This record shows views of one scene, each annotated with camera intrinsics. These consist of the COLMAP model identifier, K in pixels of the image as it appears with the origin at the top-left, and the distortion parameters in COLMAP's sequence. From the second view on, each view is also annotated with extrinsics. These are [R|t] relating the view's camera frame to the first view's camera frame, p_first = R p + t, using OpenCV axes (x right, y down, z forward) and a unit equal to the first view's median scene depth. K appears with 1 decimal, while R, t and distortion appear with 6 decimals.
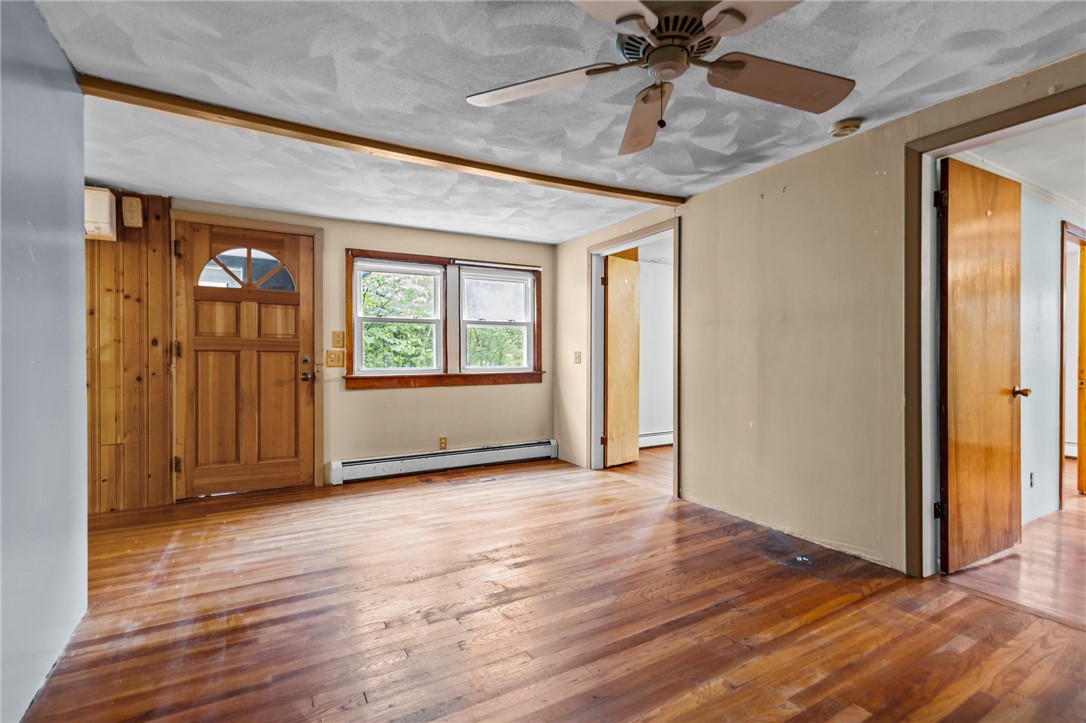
lens RADIAL K [[509.1, 0, 561.0], [0, 509.1, 366.4], [0, 0, 1]] dist [0.007458, -0.001716]
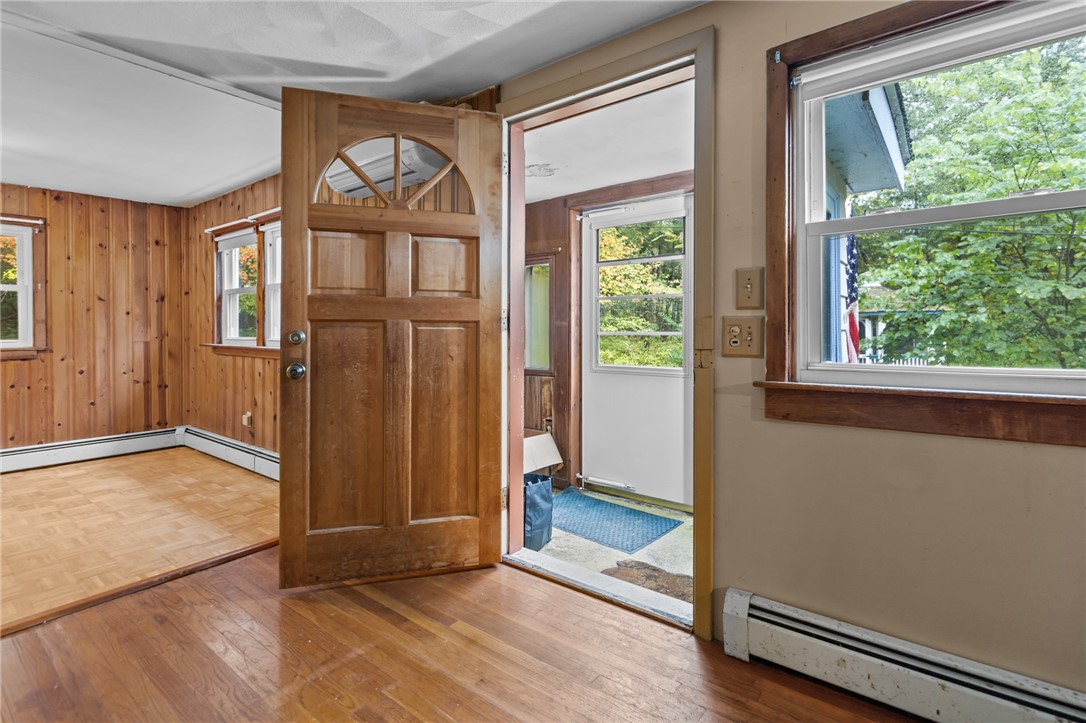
lens RADIAL K [[509.1, 0, 546.1], [0, 509.1, 330.7], [0, 0, 1]] dist [0.007458, -0.001716]
pose [[0.343172, 0.002396, -0.939270, -0.123188], [-0.008361, 0.999965, -0.000504, -0.019410], [0.939235, 0.008026, 0.343180, 0.751202]]
